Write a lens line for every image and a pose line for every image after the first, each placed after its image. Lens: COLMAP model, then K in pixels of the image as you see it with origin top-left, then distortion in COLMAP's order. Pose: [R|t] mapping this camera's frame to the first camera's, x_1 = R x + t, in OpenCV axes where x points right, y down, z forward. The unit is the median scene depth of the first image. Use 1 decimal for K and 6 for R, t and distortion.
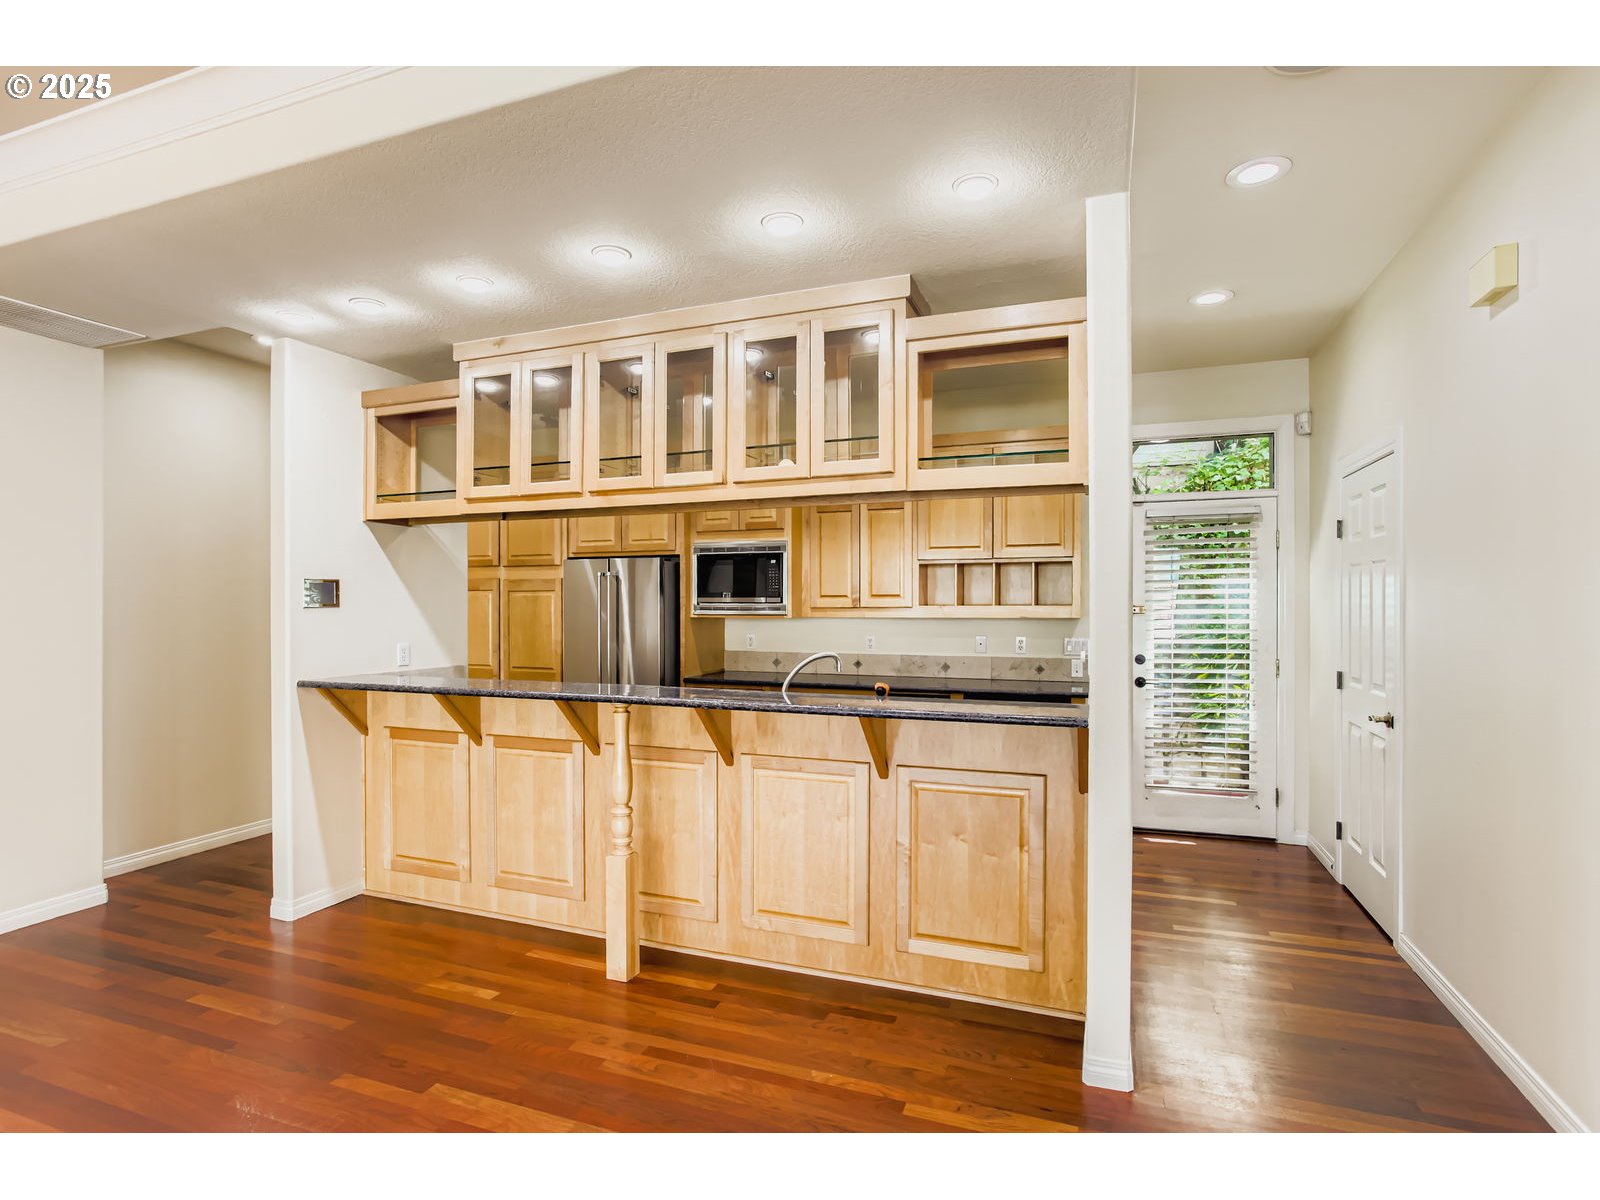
lens RADIAL K [[783.6, 0, 807.2], [0, 783.6, 605.1], [0, 0, 1]] dist [-0.007916, 0.001415]
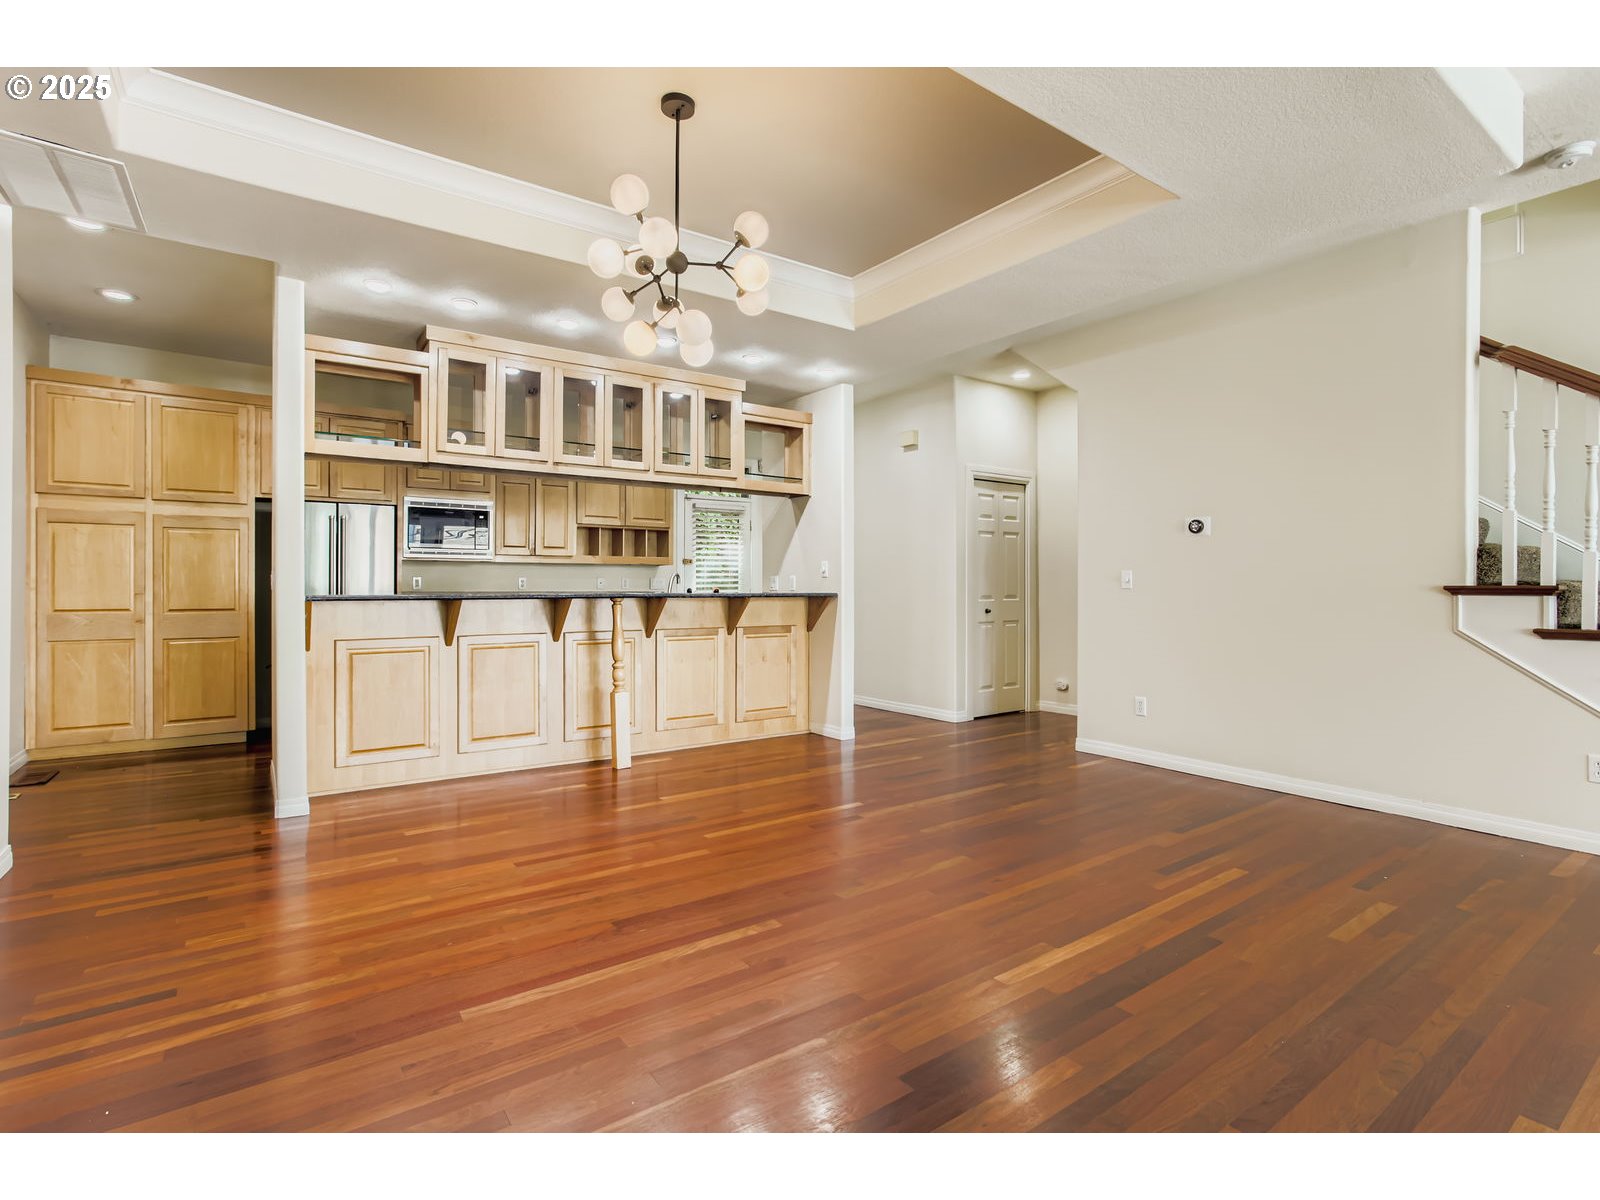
lens RADIAL K [[783.6, 0, 791.4], [0, 783.6, 589.7], [0, 0, 1]] dist [-0.007916, 0.001415]
pose [[0.558839, -0.003676, 0.829268, -0.843803], [0.001816, 0.999993, 0.003209, 0.060836], [-0.829274, -0.000288, 0.558842, -0.125791]]
